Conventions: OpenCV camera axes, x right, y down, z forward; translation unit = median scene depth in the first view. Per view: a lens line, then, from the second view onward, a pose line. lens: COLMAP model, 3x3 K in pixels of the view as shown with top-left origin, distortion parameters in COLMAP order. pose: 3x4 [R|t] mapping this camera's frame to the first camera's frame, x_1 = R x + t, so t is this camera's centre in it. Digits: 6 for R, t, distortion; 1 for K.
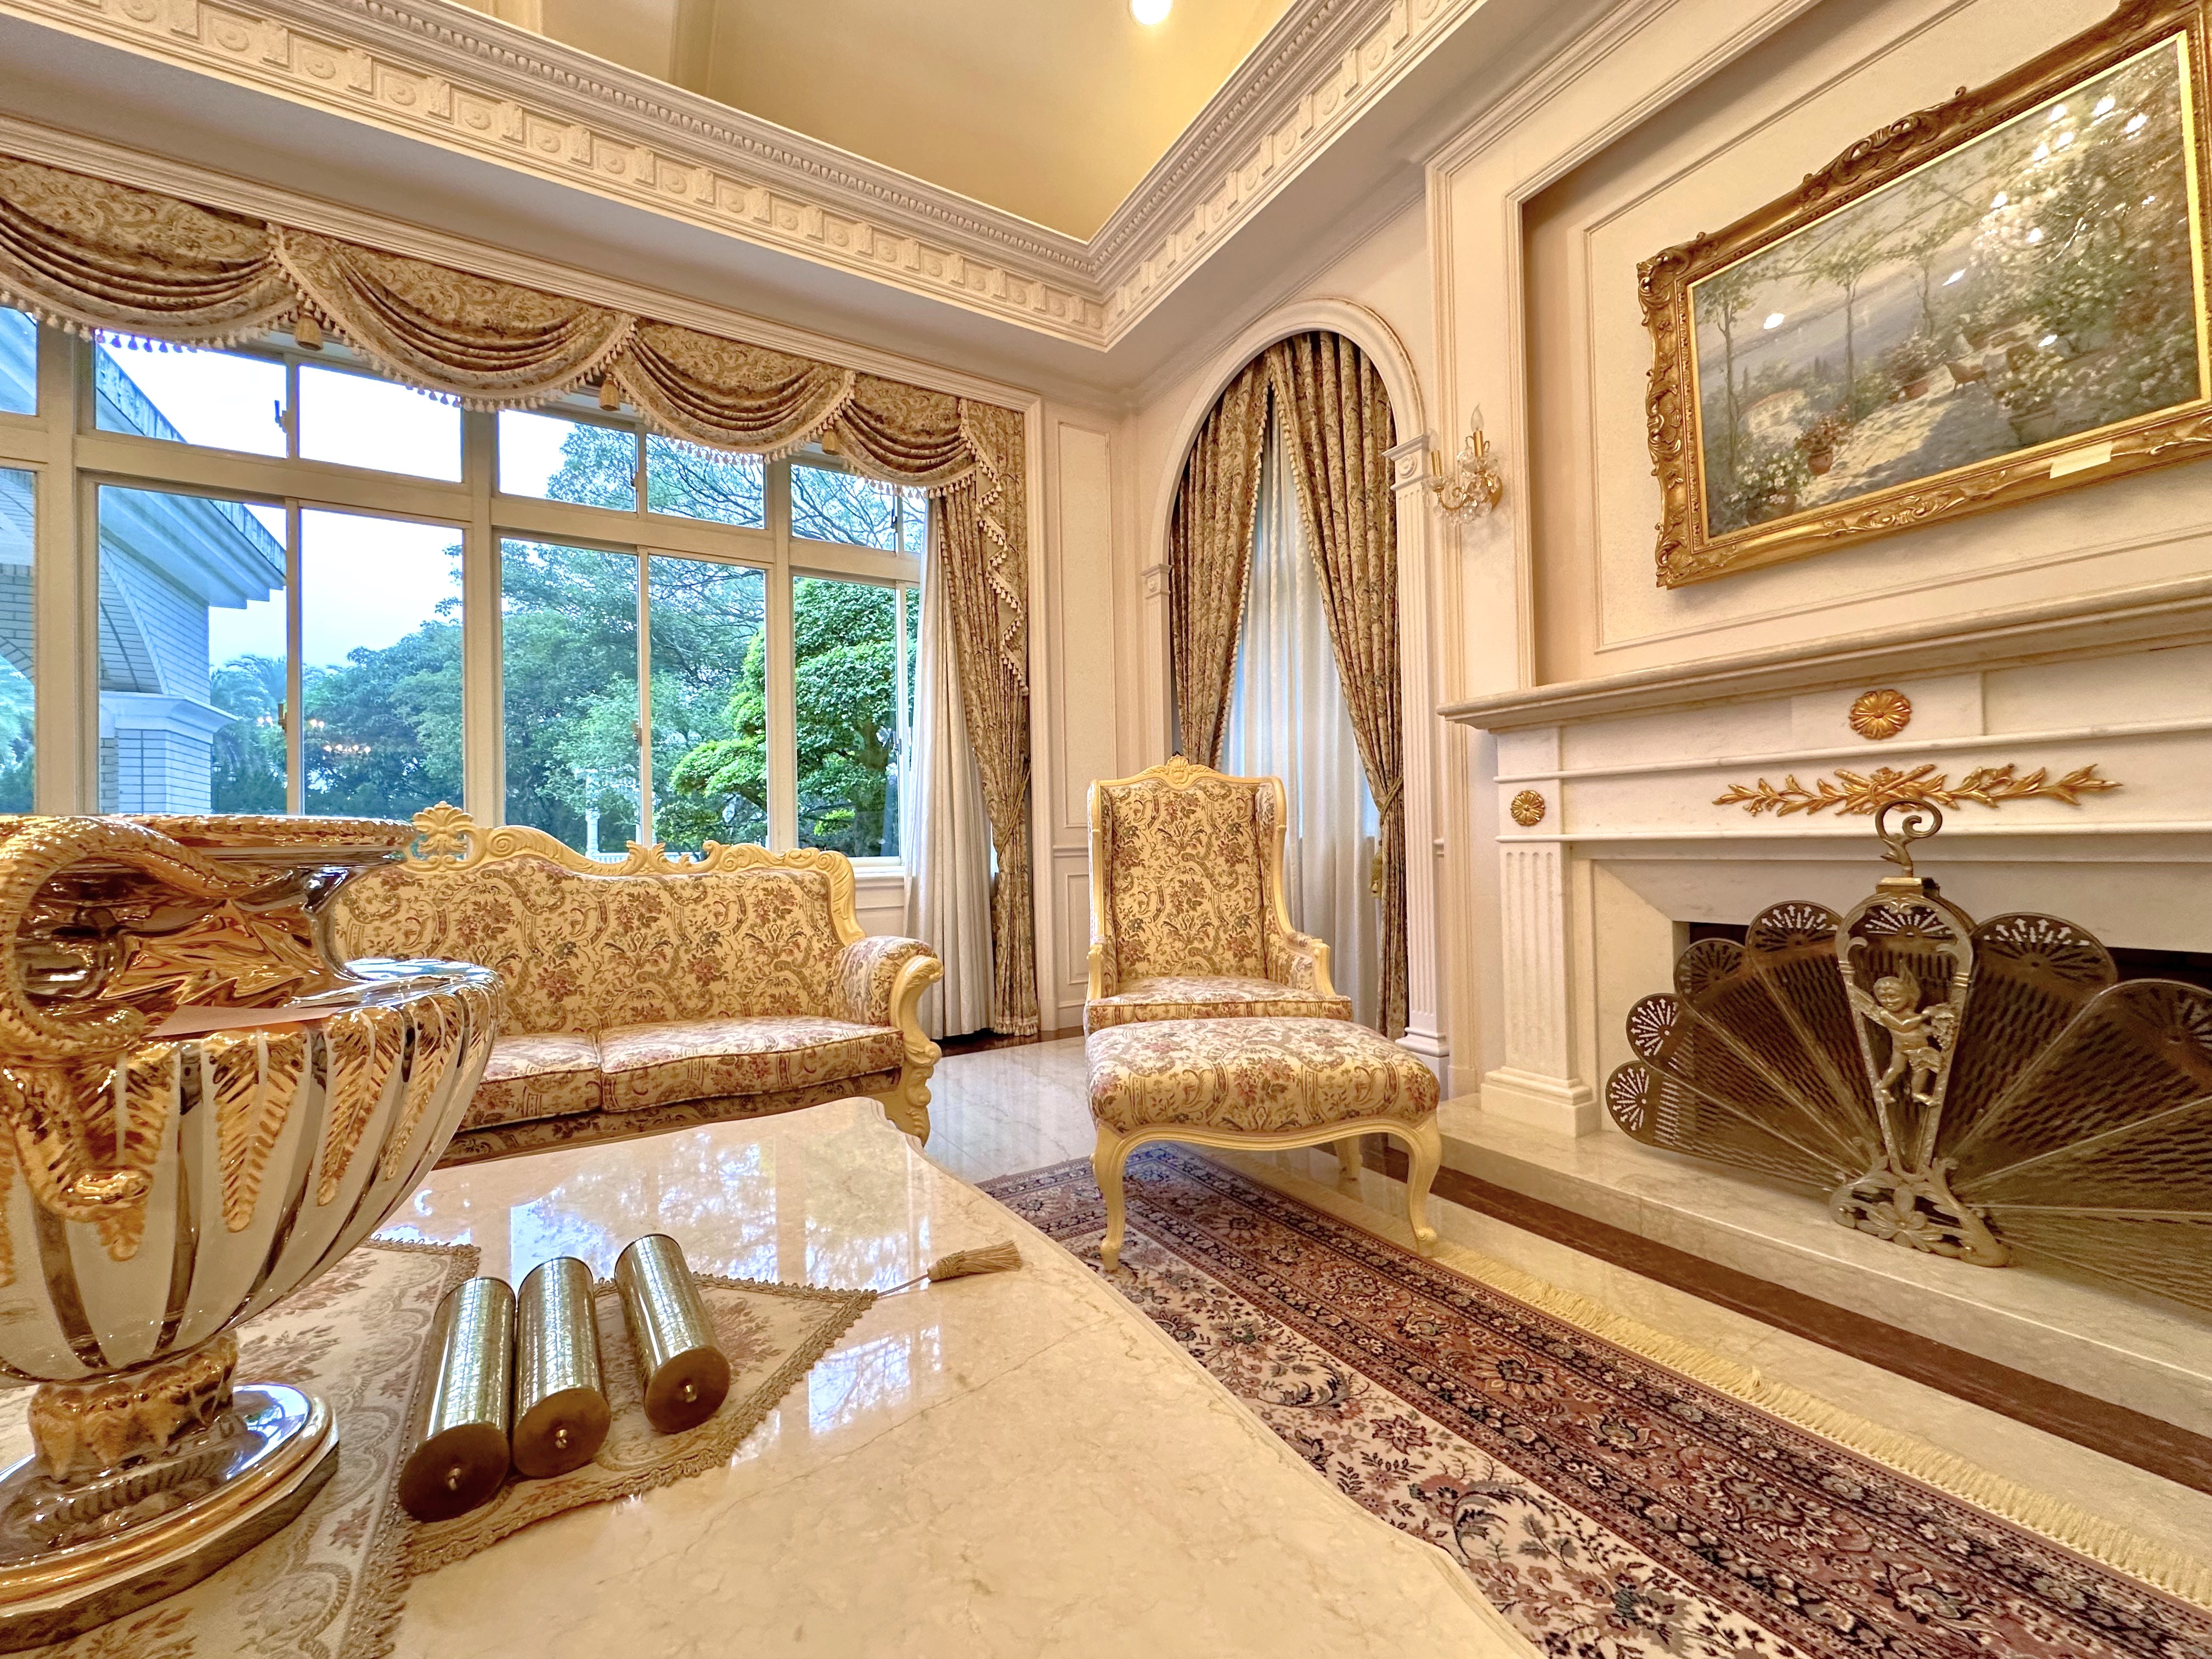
lens RADIAL K [[884.0, 0, 1106.0], [0, 884.0, 829.5], [0, 0, 1]] dist [-0.002193, -0.000118]
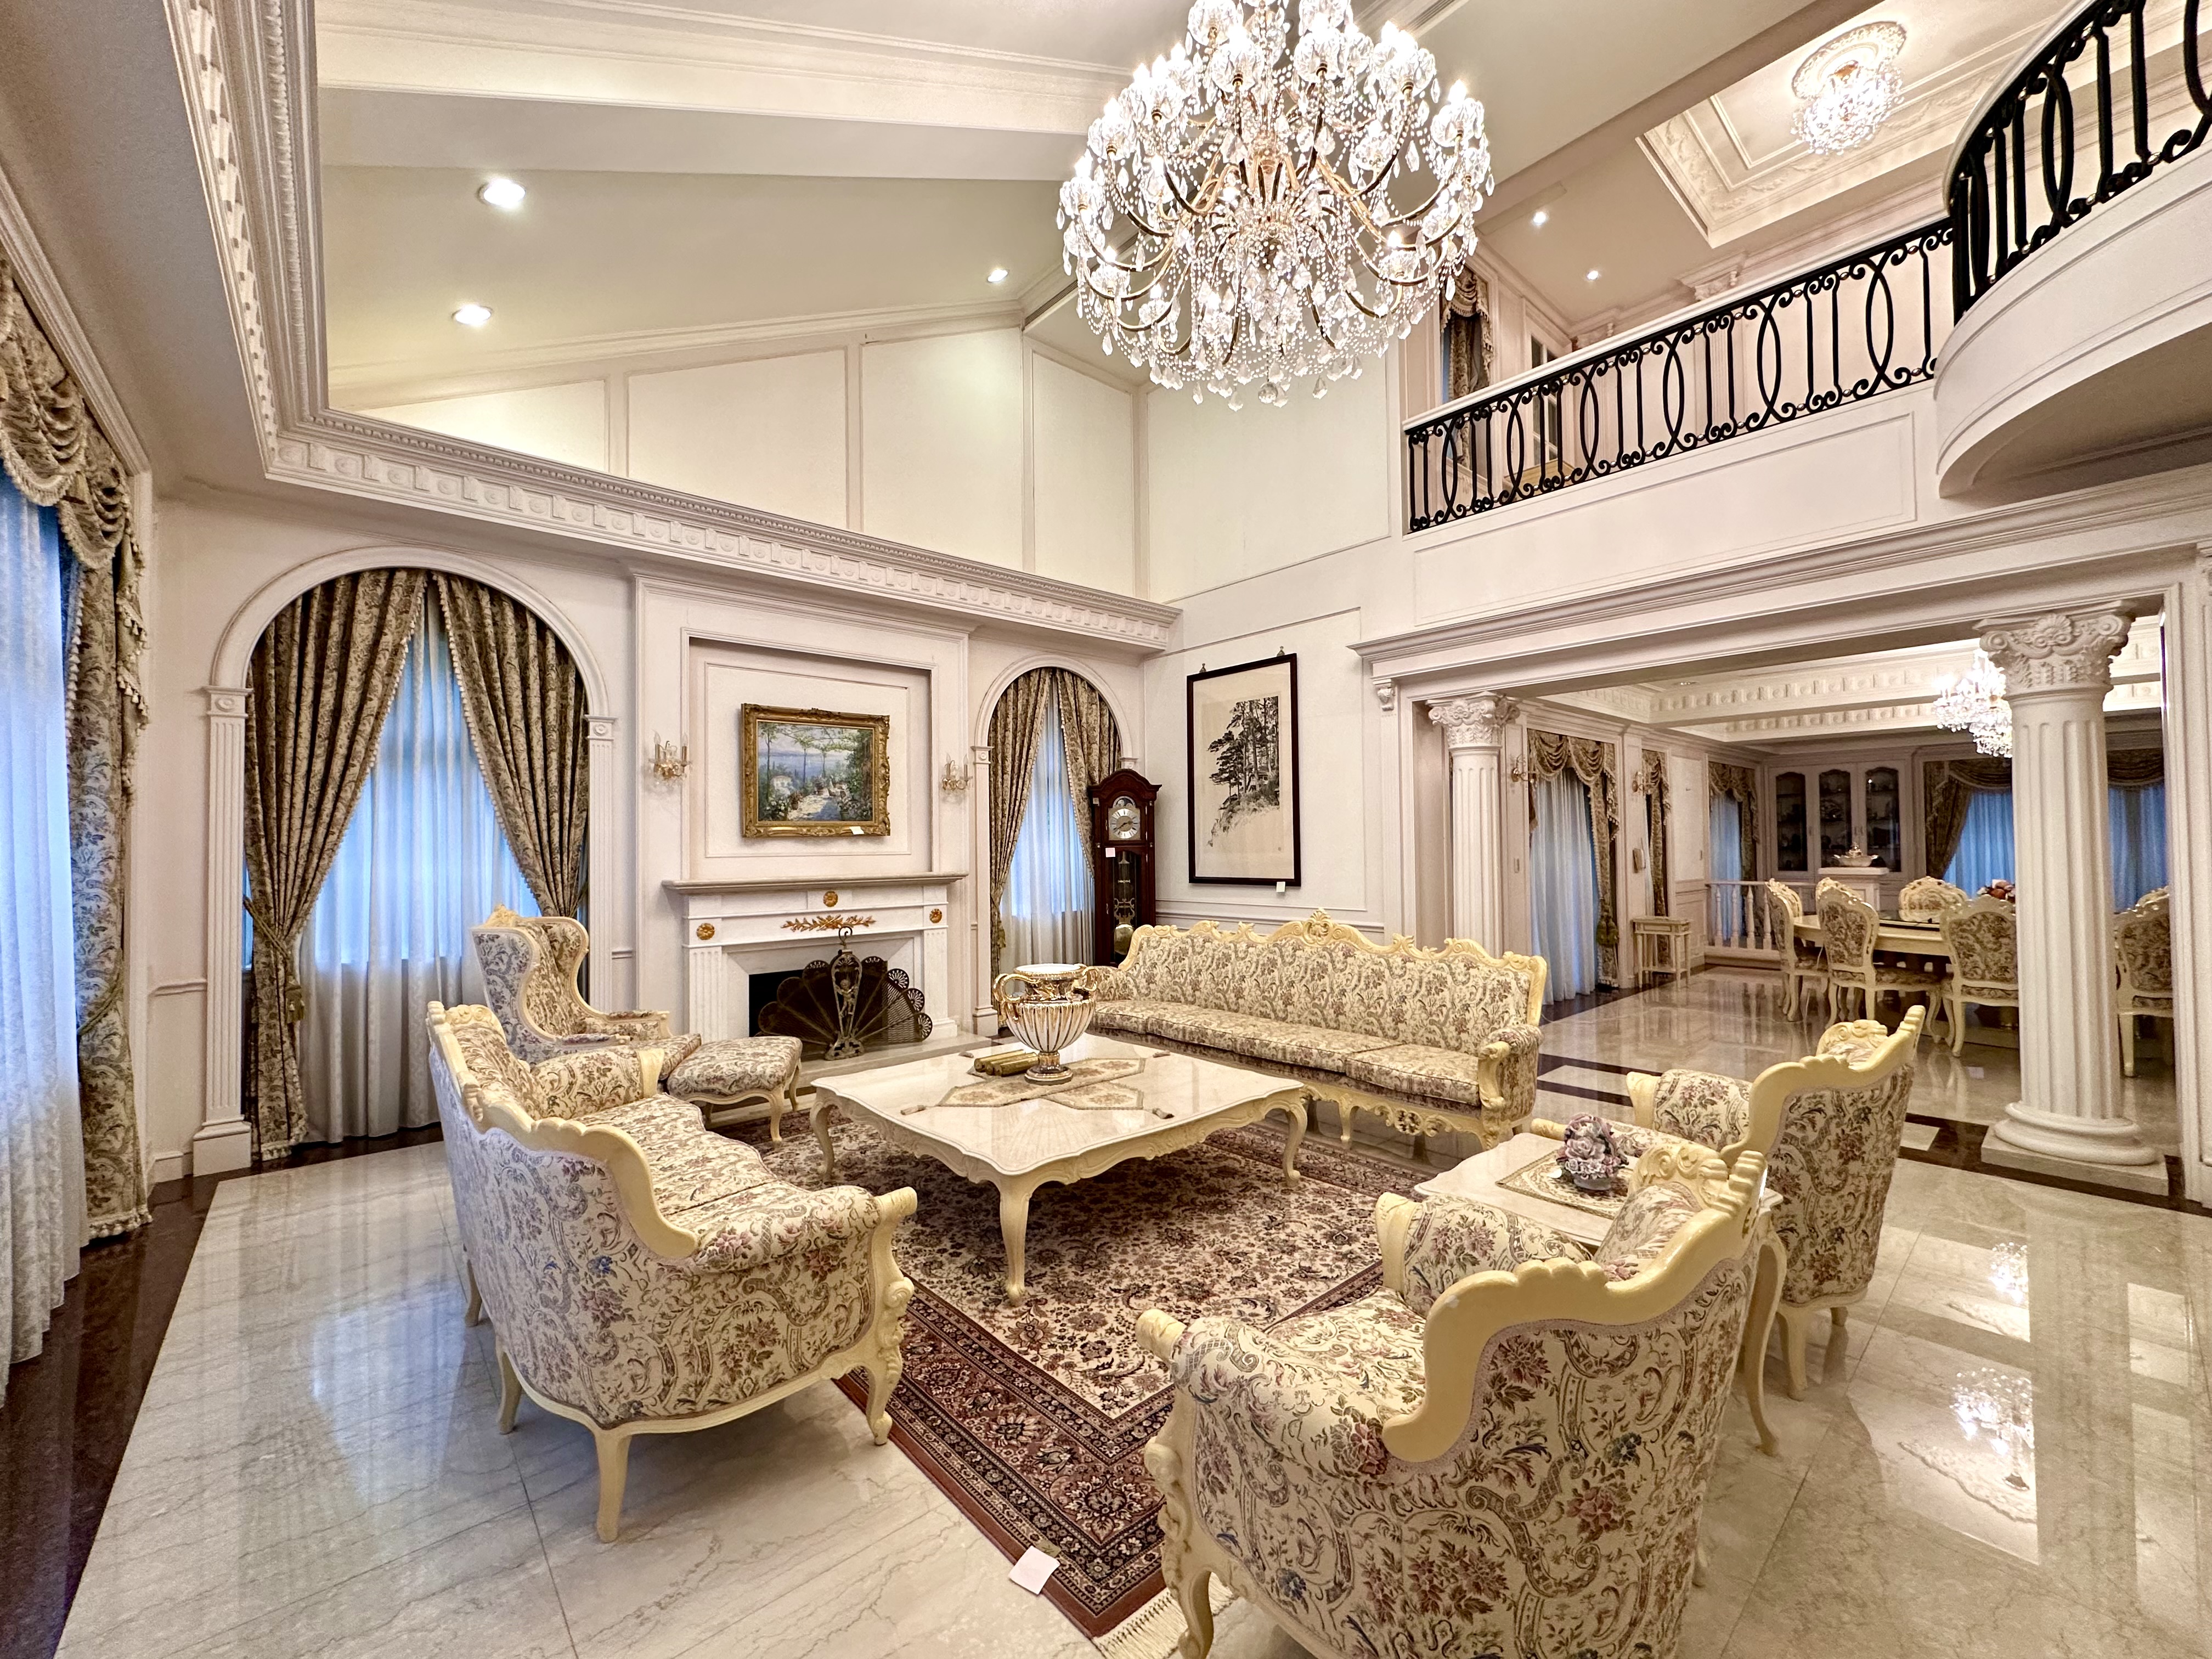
lens RADIAL K [[884.0, 0, 1106.0], [0, 884.0, 829.5], [0, 0, 1]] dist [-0.002193, -0.000118]
pose [[-0.166850, 0.044657, 0.984970, -1.796262], [0.001744, 0.998986, -0.044997, -0.172193], [-0.985981, -0.005790, -0.166759, 0.398564]]
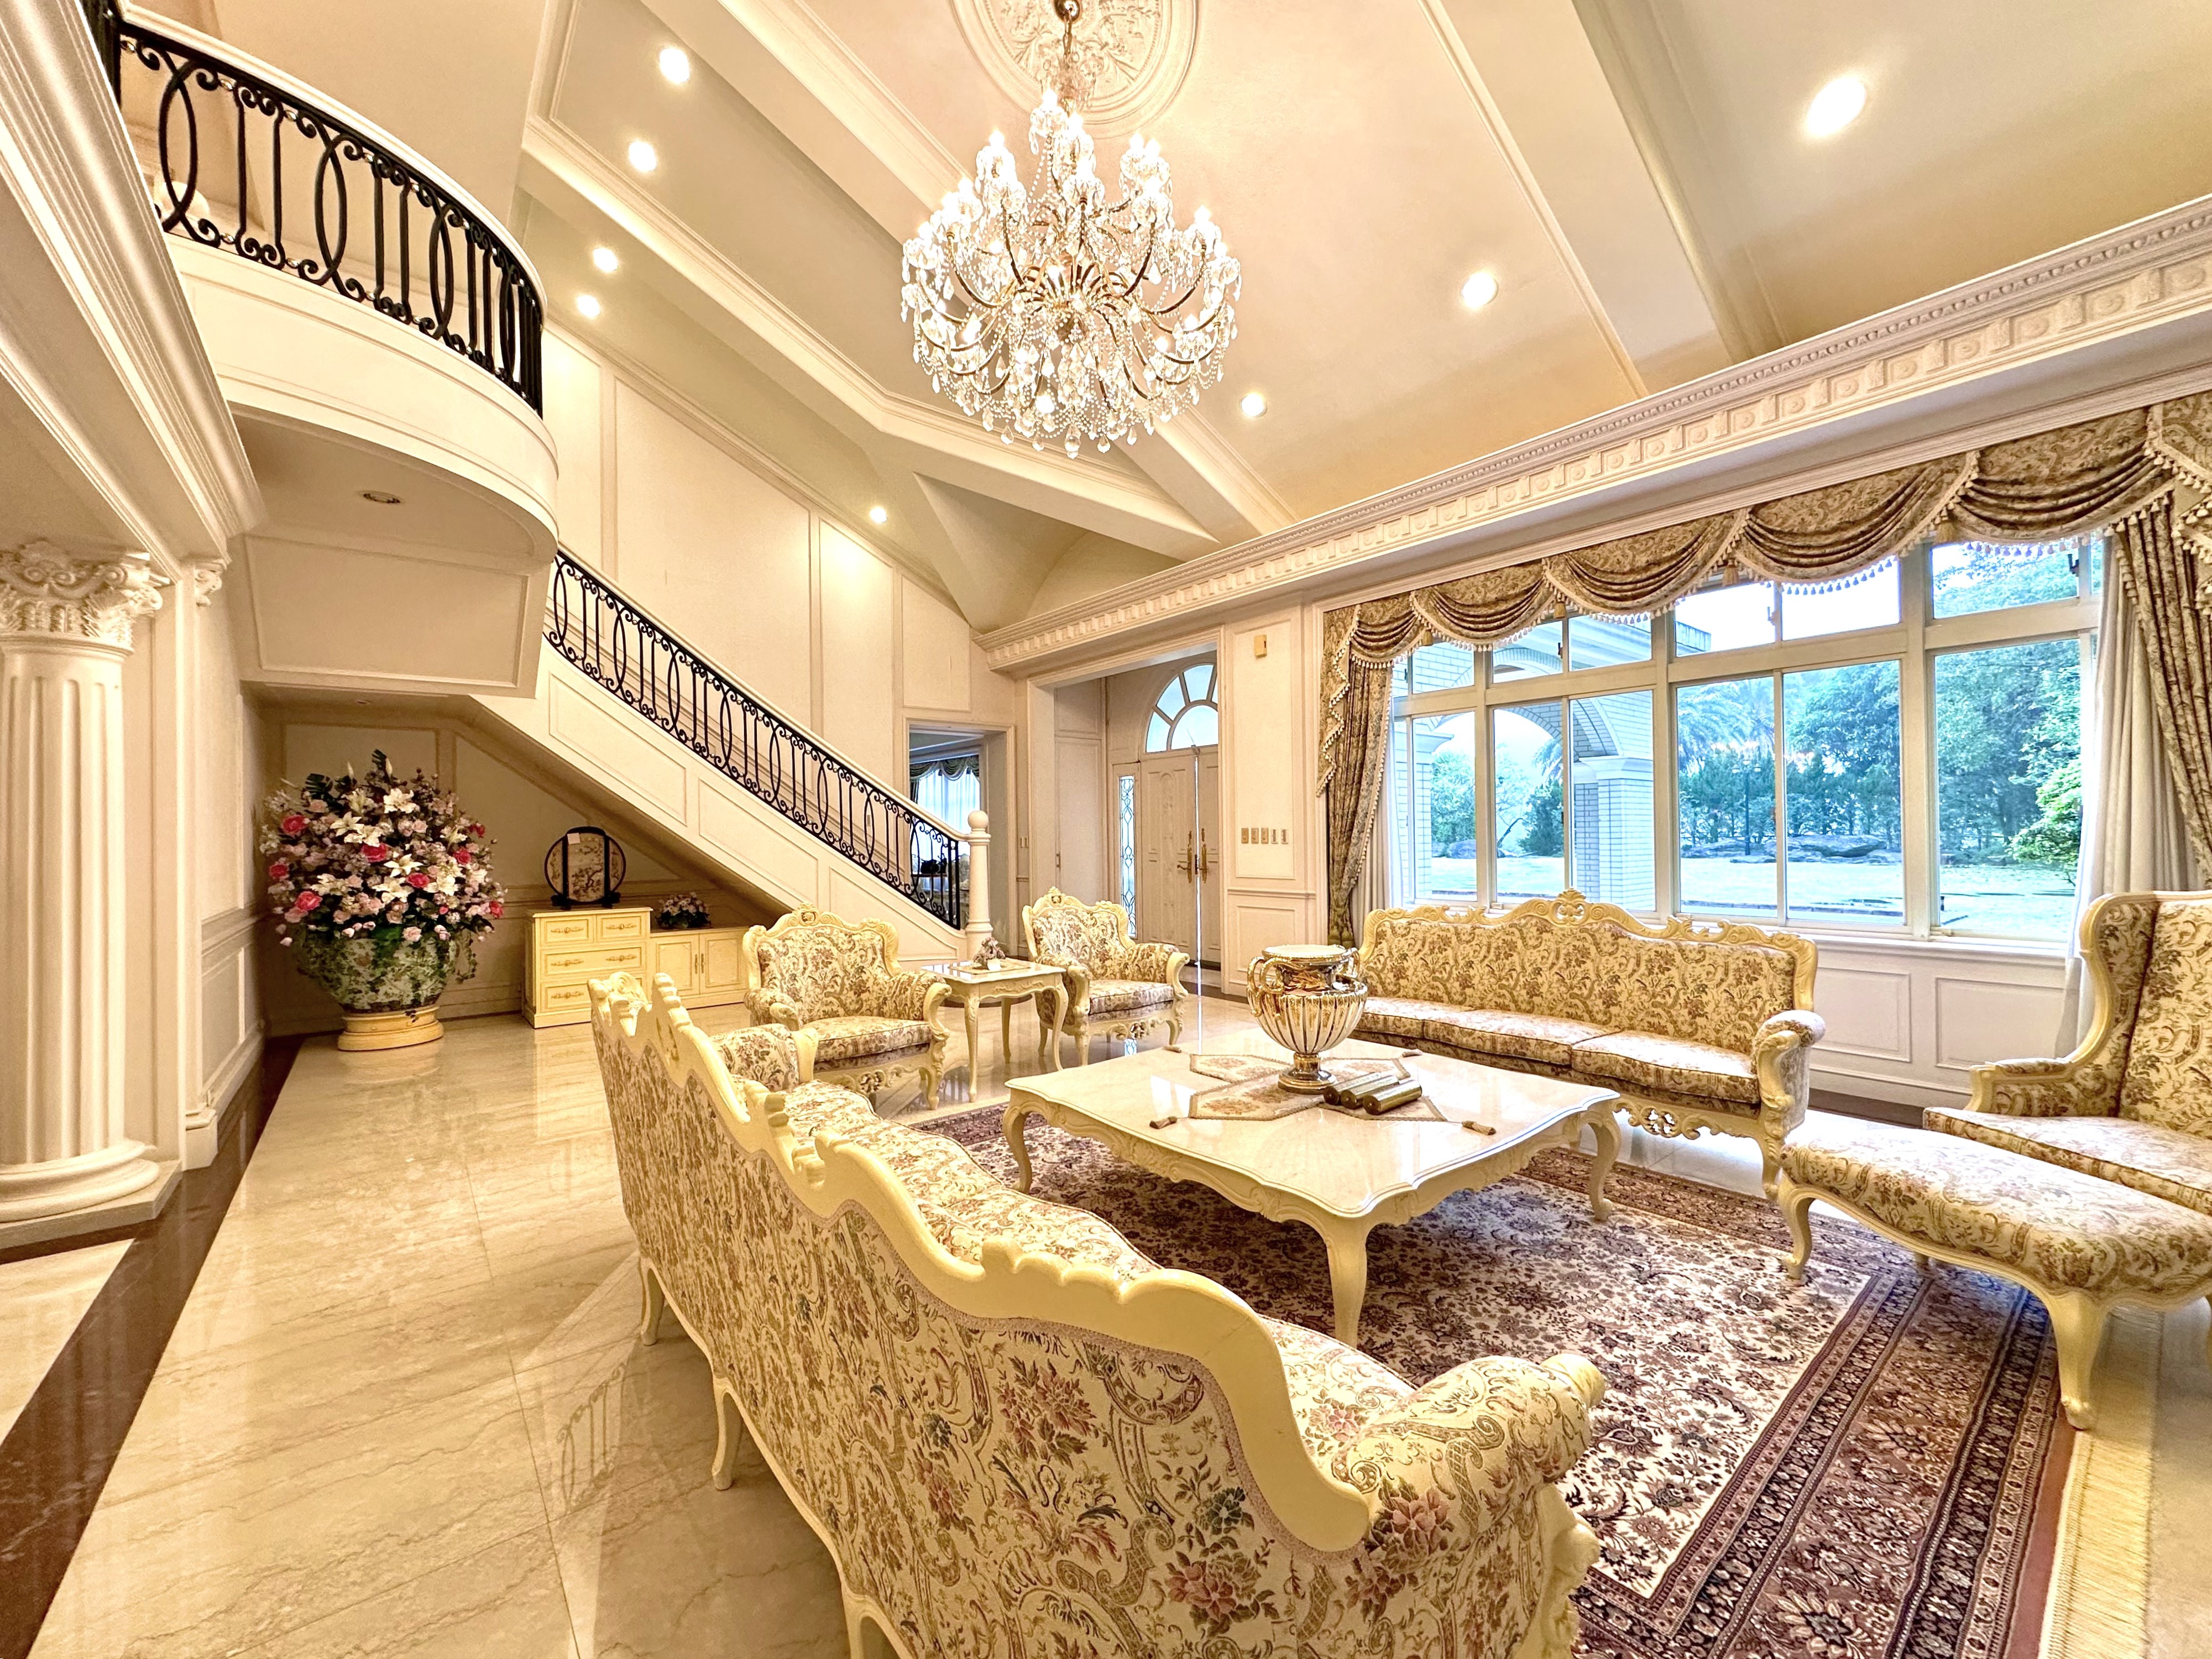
lens RADIAL K [[892.2, 0, 1106.0], [0, 892.2, 829.5], [0, 0, 1]] dist [-0.000683, 0.000195]
pose [[0.122957, 0.014414, -0.992307, 0.936798], [0.024232, 0.999553, 0.017522, -0.199269], [0.992116, -0.026200, 0.122553, -0.184179]]
